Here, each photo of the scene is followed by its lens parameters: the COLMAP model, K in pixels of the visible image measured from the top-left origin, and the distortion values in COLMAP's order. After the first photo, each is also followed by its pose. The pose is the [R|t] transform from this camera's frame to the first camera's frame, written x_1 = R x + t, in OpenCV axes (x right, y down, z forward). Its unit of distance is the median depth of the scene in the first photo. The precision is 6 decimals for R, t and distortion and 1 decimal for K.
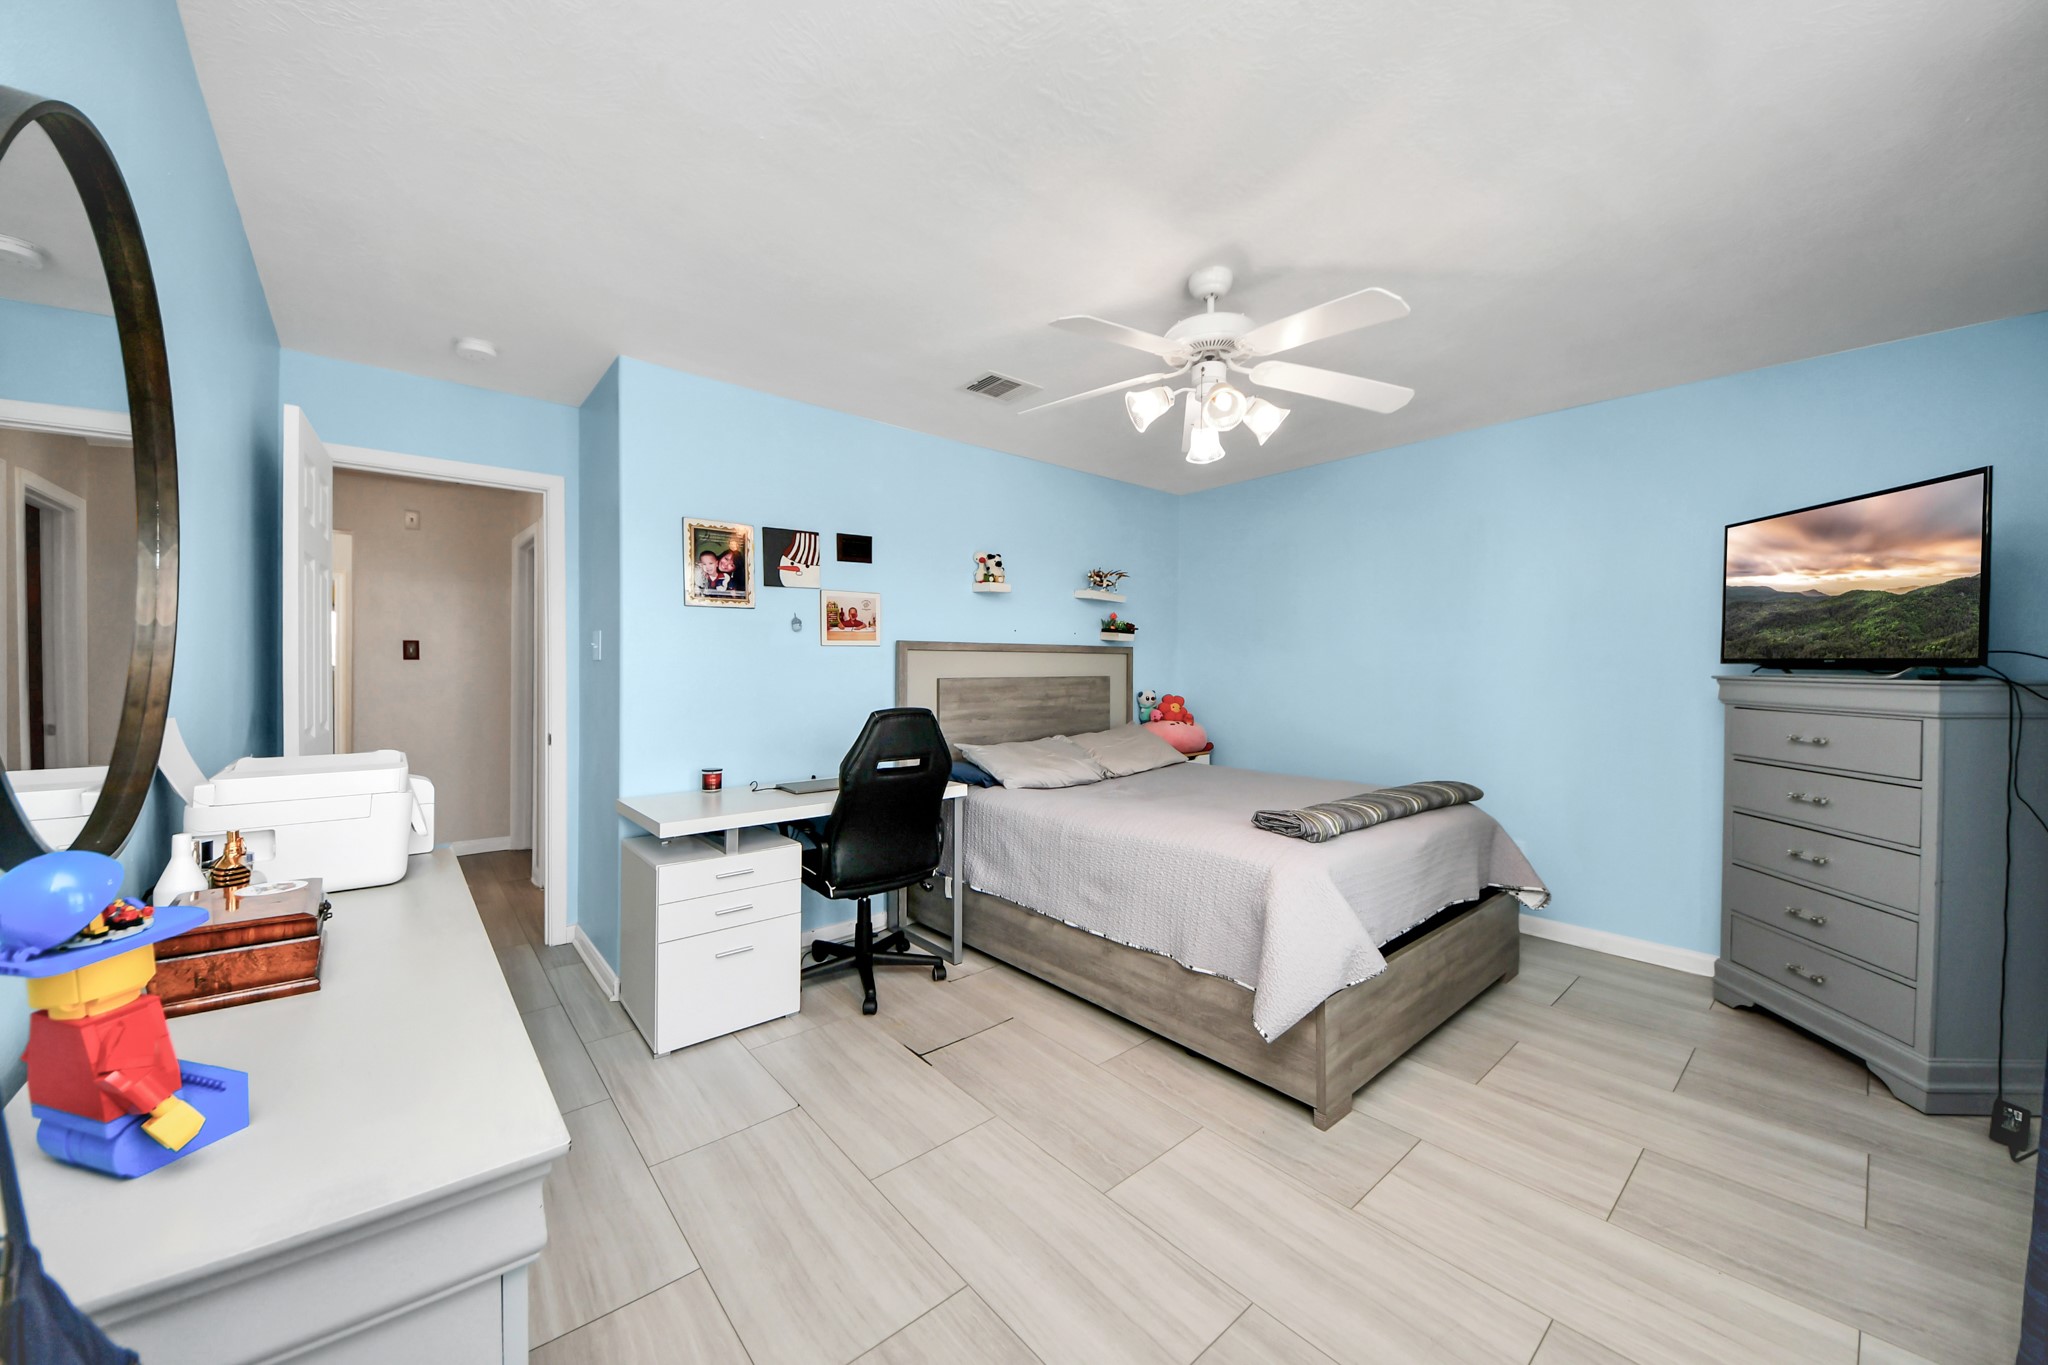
lens RADIAL K [[745.6, 0, 1028.7], [0, 745.6, 678.6], [0, 0, 1]] dist [-0.000226, -0.000306]
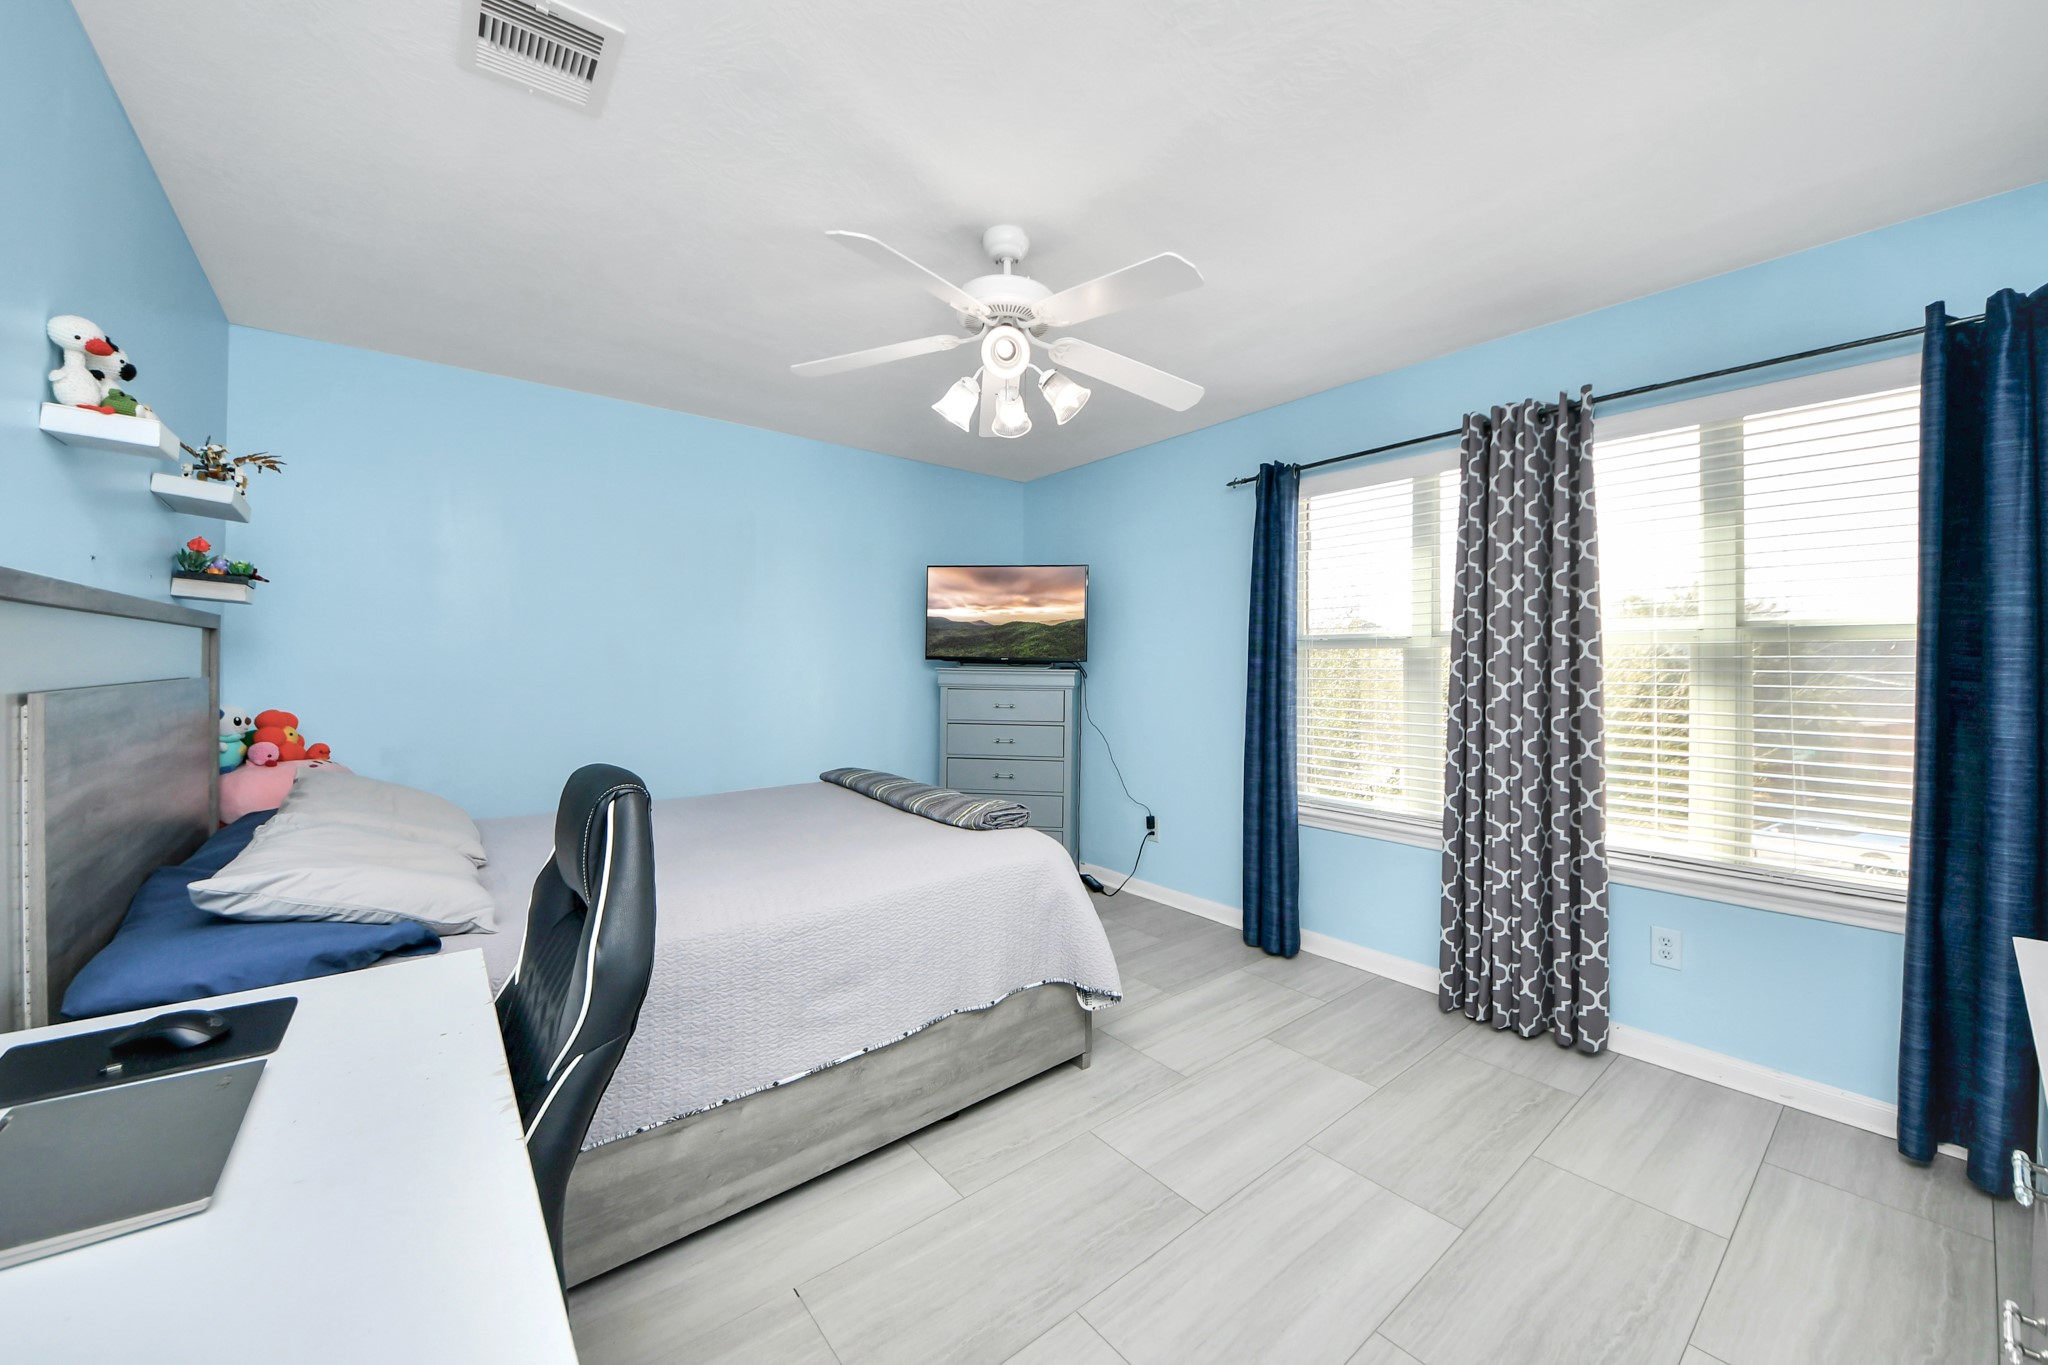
lens RADIAL K [[745.6, 0, 1028.7], [0, 745.6, 678.6], [0, 0, 1]] dist [-0.000226, -0.000306]
pose [[0.008600, -0.016725, 0.999823, -0.608295], [0.006490, 0.999840, 0.016670, -0.010050], [-0.999942, 0.006345, 0.008707, 0.880207]]
